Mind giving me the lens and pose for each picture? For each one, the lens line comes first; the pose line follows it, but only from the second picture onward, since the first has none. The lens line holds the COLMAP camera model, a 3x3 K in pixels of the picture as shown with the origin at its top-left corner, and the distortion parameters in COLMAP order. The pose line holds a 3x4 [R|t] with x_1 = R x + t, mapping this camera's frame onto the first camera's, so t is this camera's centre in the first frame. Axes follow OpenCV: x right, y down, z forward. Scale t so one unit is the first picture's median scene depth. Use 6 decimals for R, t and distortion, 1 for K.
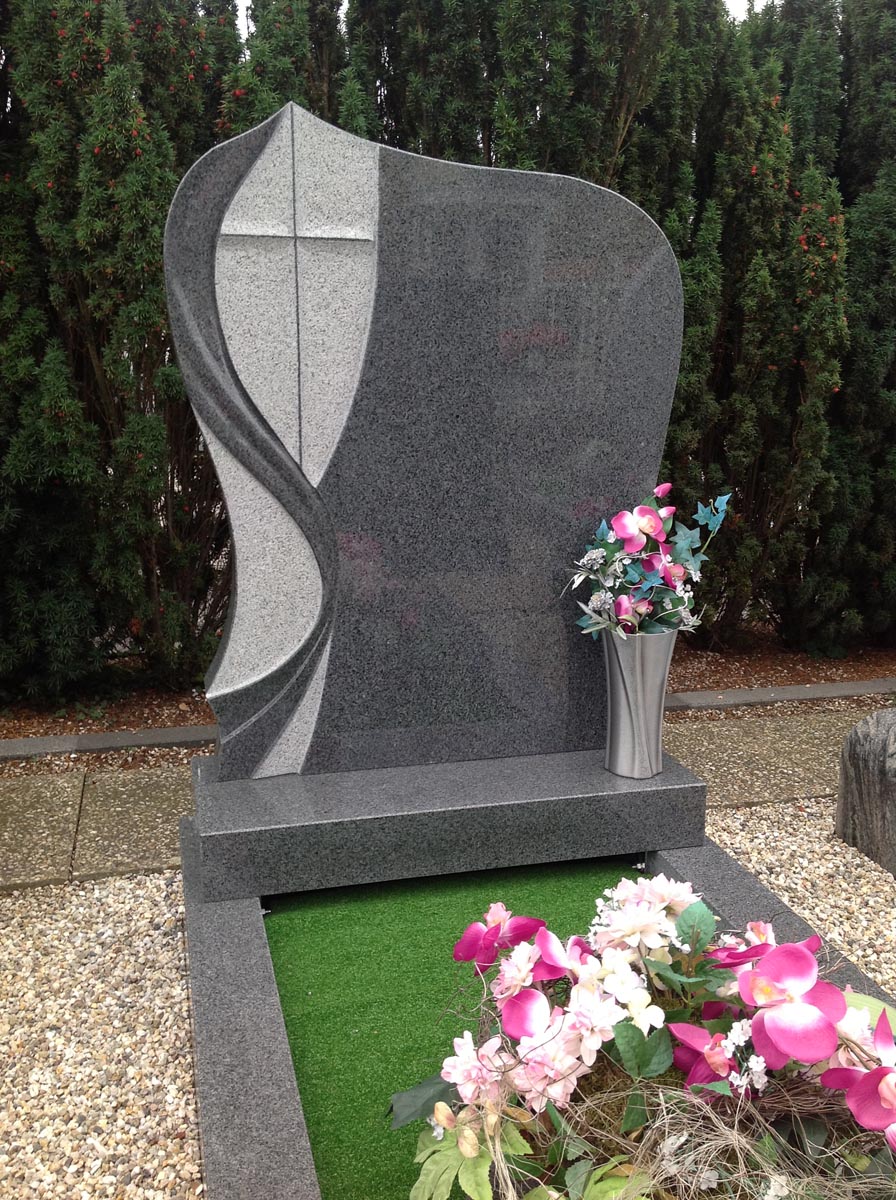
lens RADIAL K [[1150.5, 0, 446.4], [0, 1150.5, 623.9], [0, 0, 1]] dist [0.126505, -0.204655]
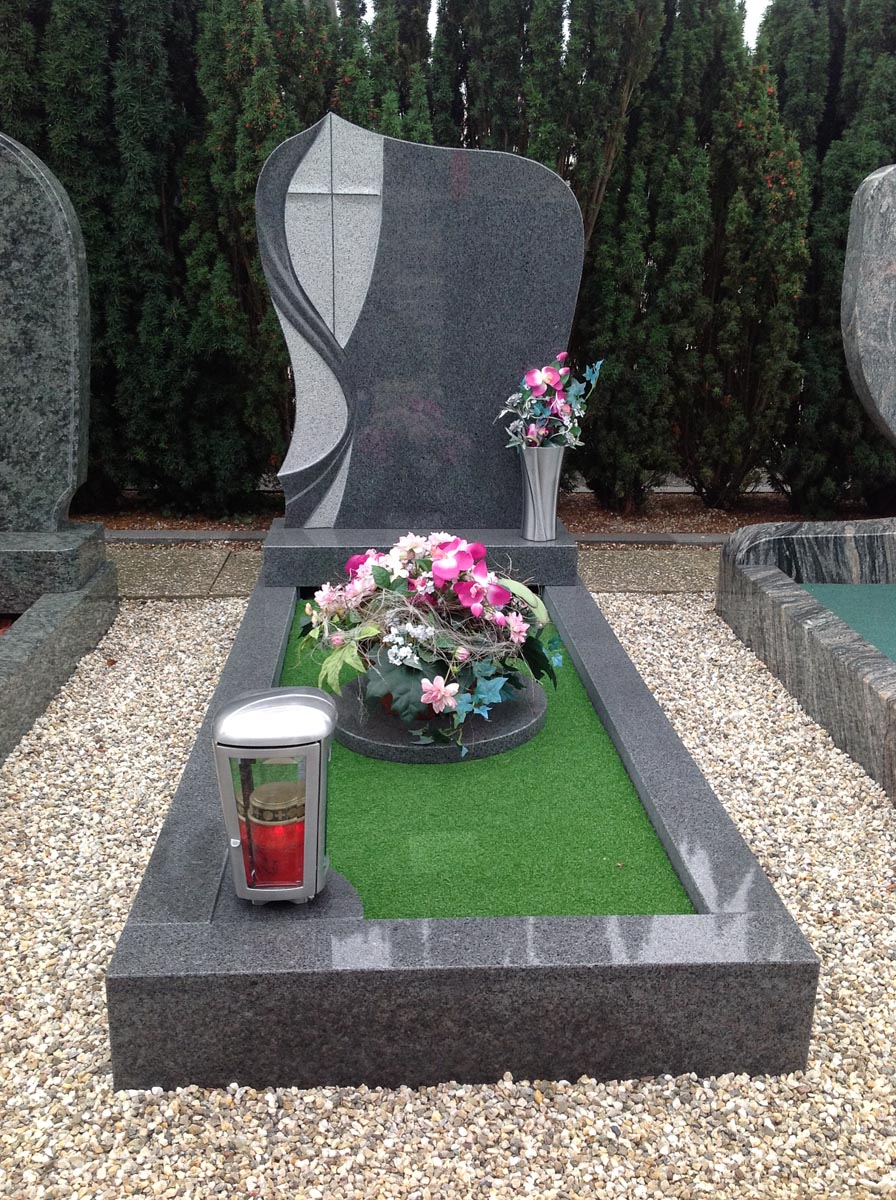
lens RADIAL K [[1150.5, 0, 446.4], [0, 1150.5, 623.9], [0, 0, 1]] dist [0.126505, -0.204655]
pose [[0.980403, 0.065721, -0.185714, 0.336804], [-0.052622, 0.995824, 0.074609, 0.131549], [0.189842, -0.063374, 0.979767, -0.571357]]
